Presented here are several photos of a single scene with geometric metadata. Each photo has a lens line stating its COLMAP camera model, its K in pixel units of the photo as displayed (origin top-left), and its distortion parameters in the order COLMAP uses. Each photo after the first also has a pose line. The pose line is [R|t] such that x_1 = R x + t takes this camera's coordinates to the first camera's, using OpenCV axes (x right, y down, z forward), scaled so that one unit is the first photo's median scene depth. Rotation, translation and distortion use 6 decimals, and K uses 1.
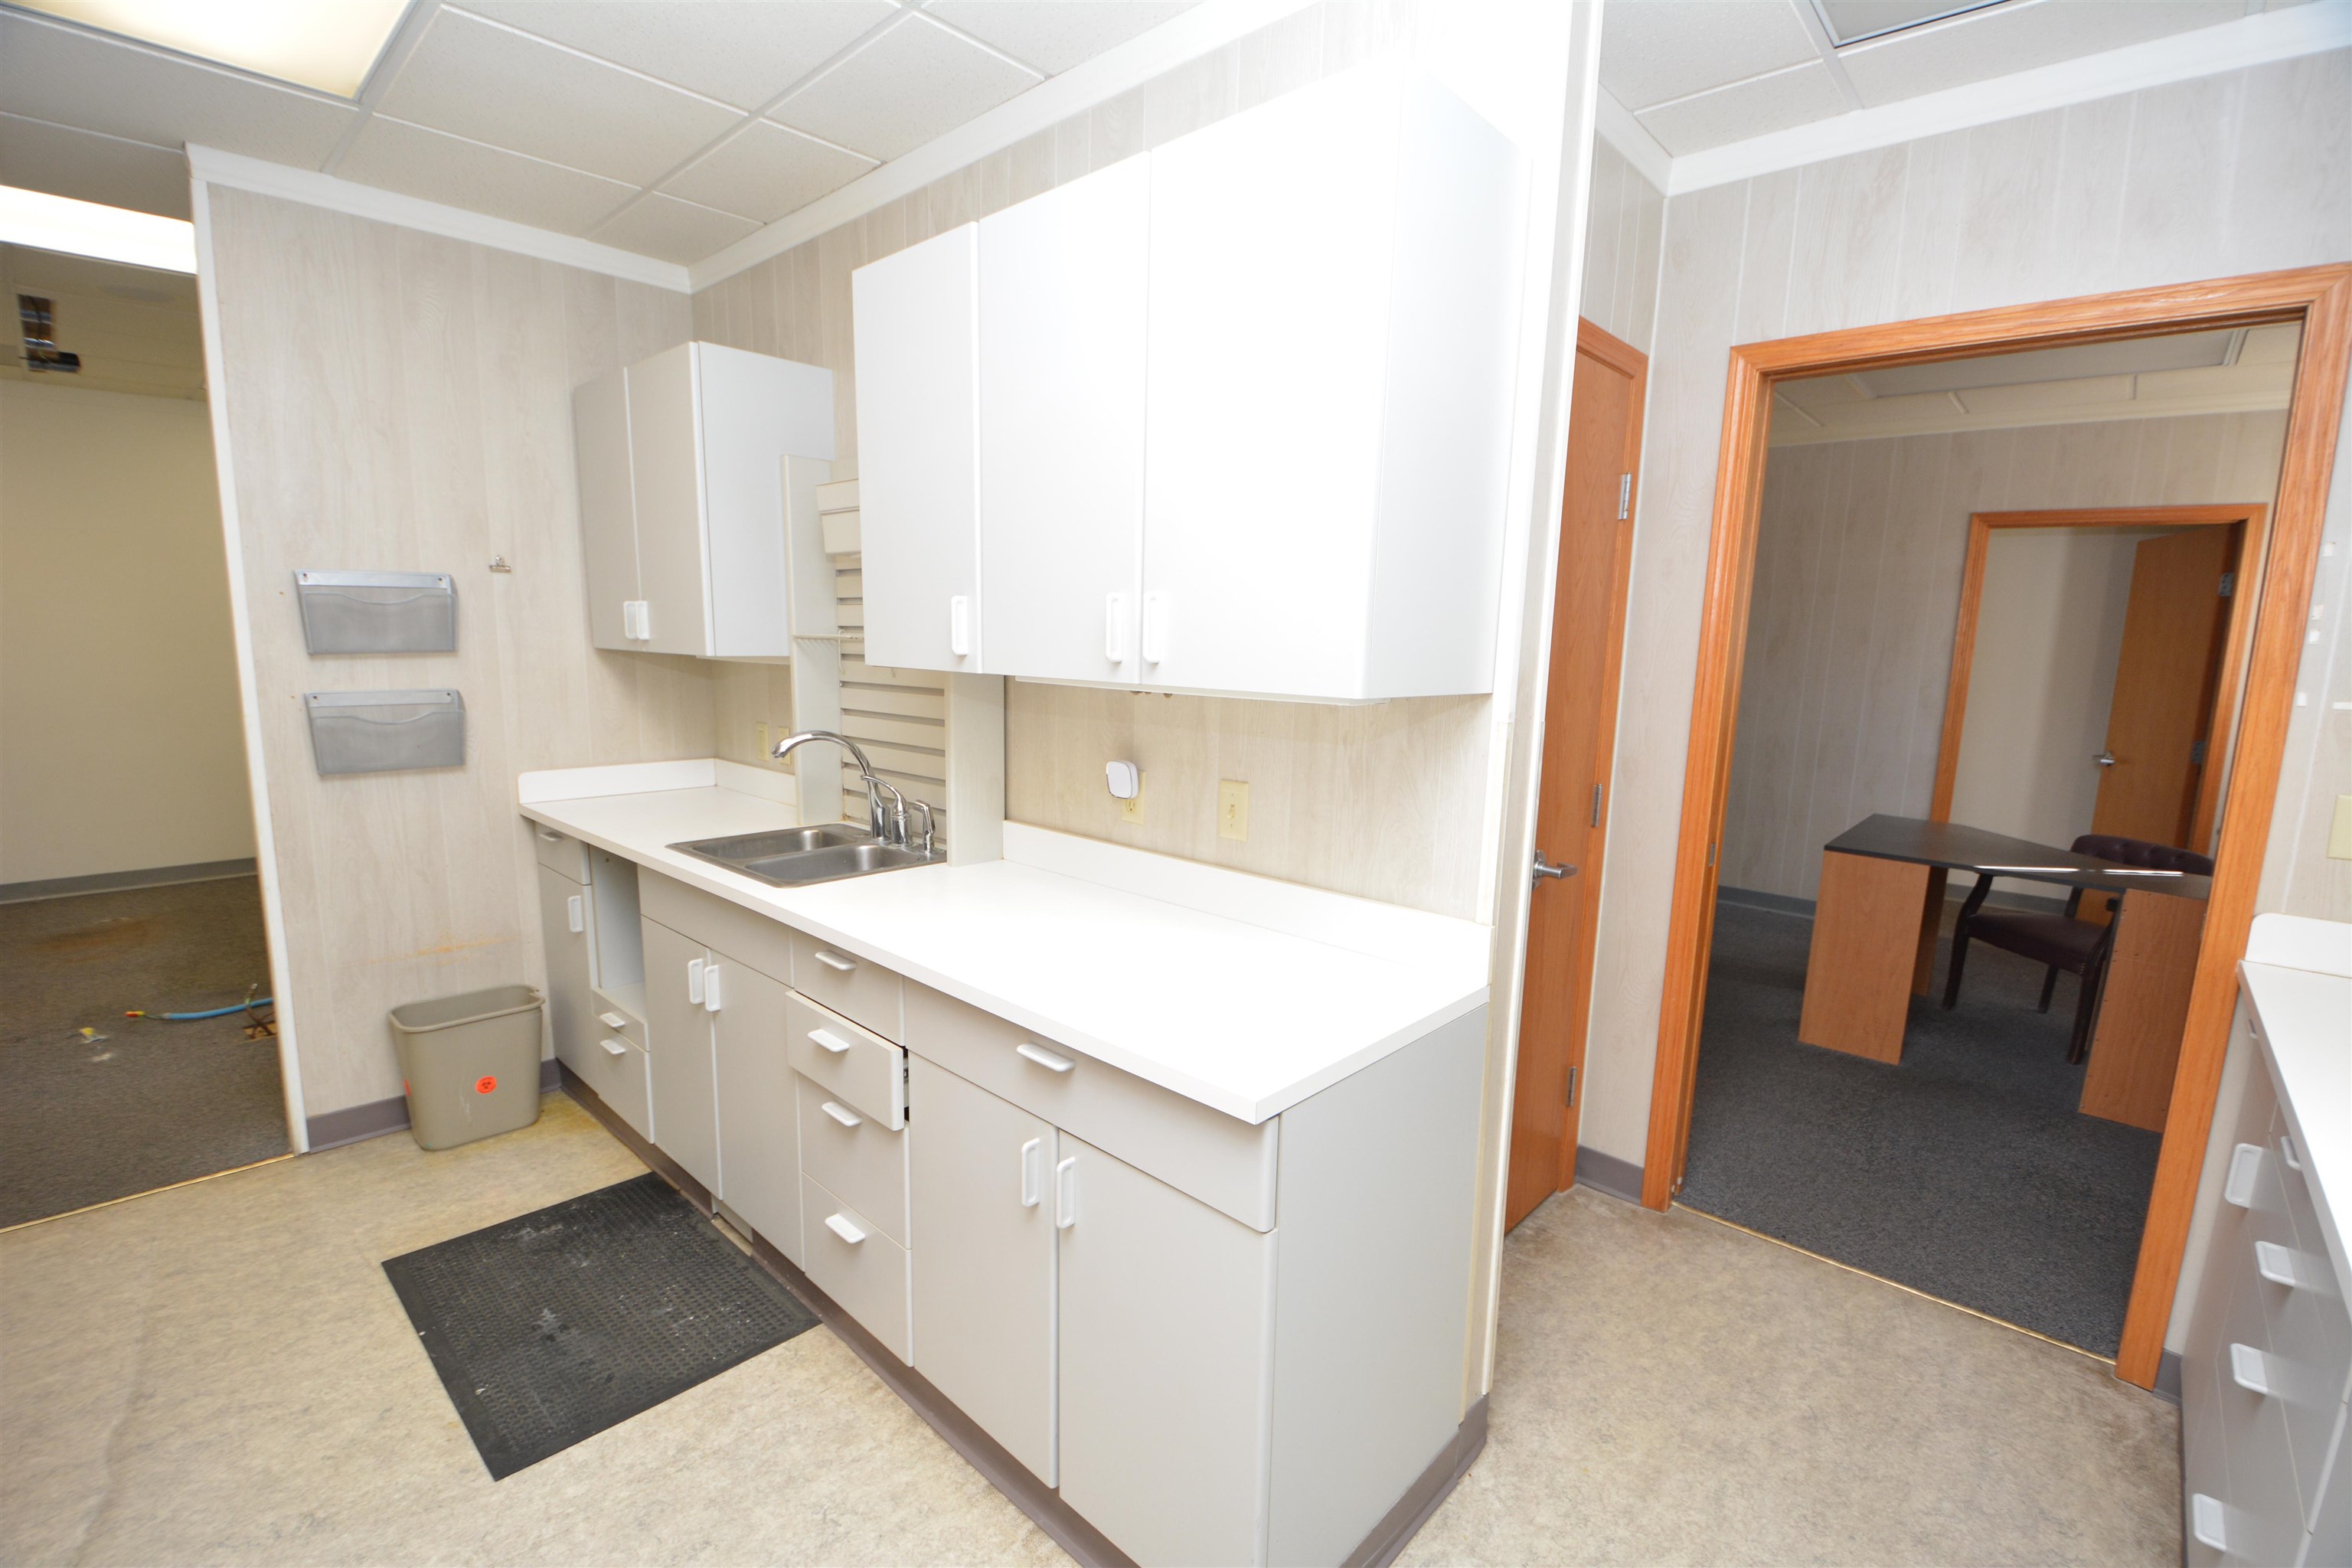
lens RADIAL K [[1043.4, 0, 1176.0], [0, 1043.4, 784.0], [0, 0, 1]] dist [0.021211, -0.024085]
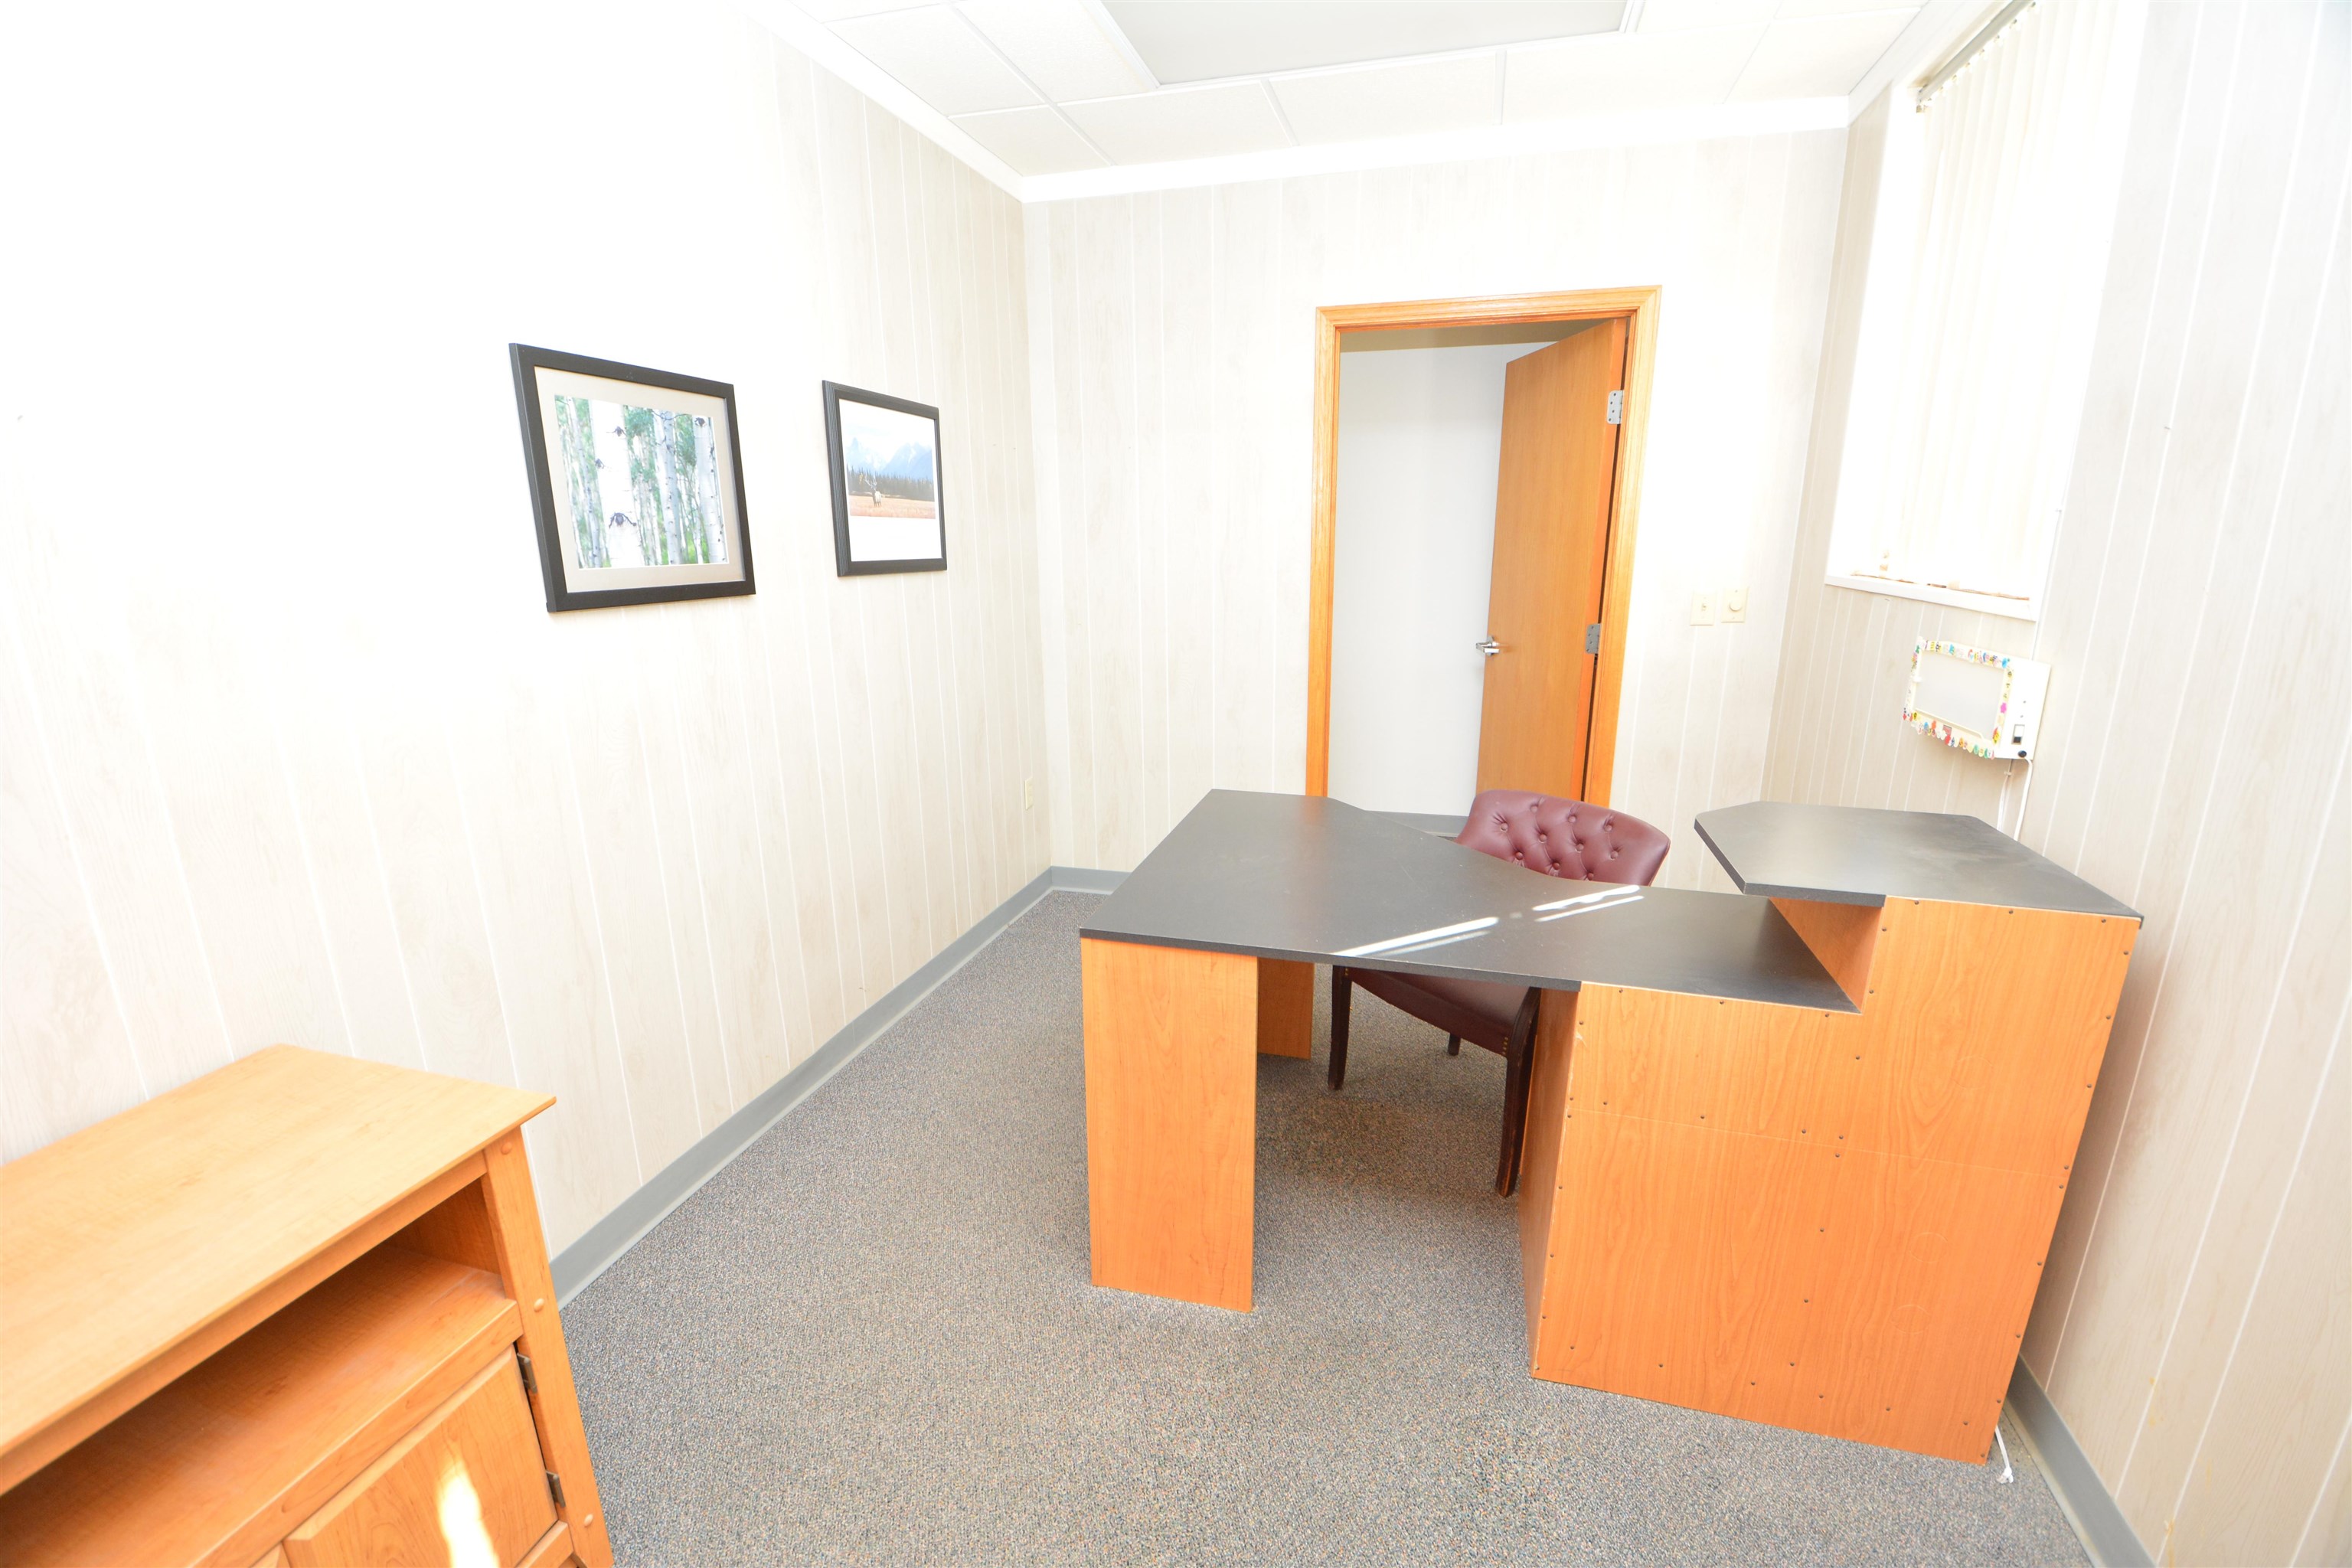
lens RADIAL K [[1043.4, 0, 1176.0], [0, 1043.4, 784.0], [0, 0, 1]] dist [0.021211, -0.024085]
pose [[0.892100, -0.143459, 0.428458, 0.613520], [0.098870, 0.987256, 0.124700, -0.082516], [-0.440887, -0.068883, 0.894915, 0.737284]]
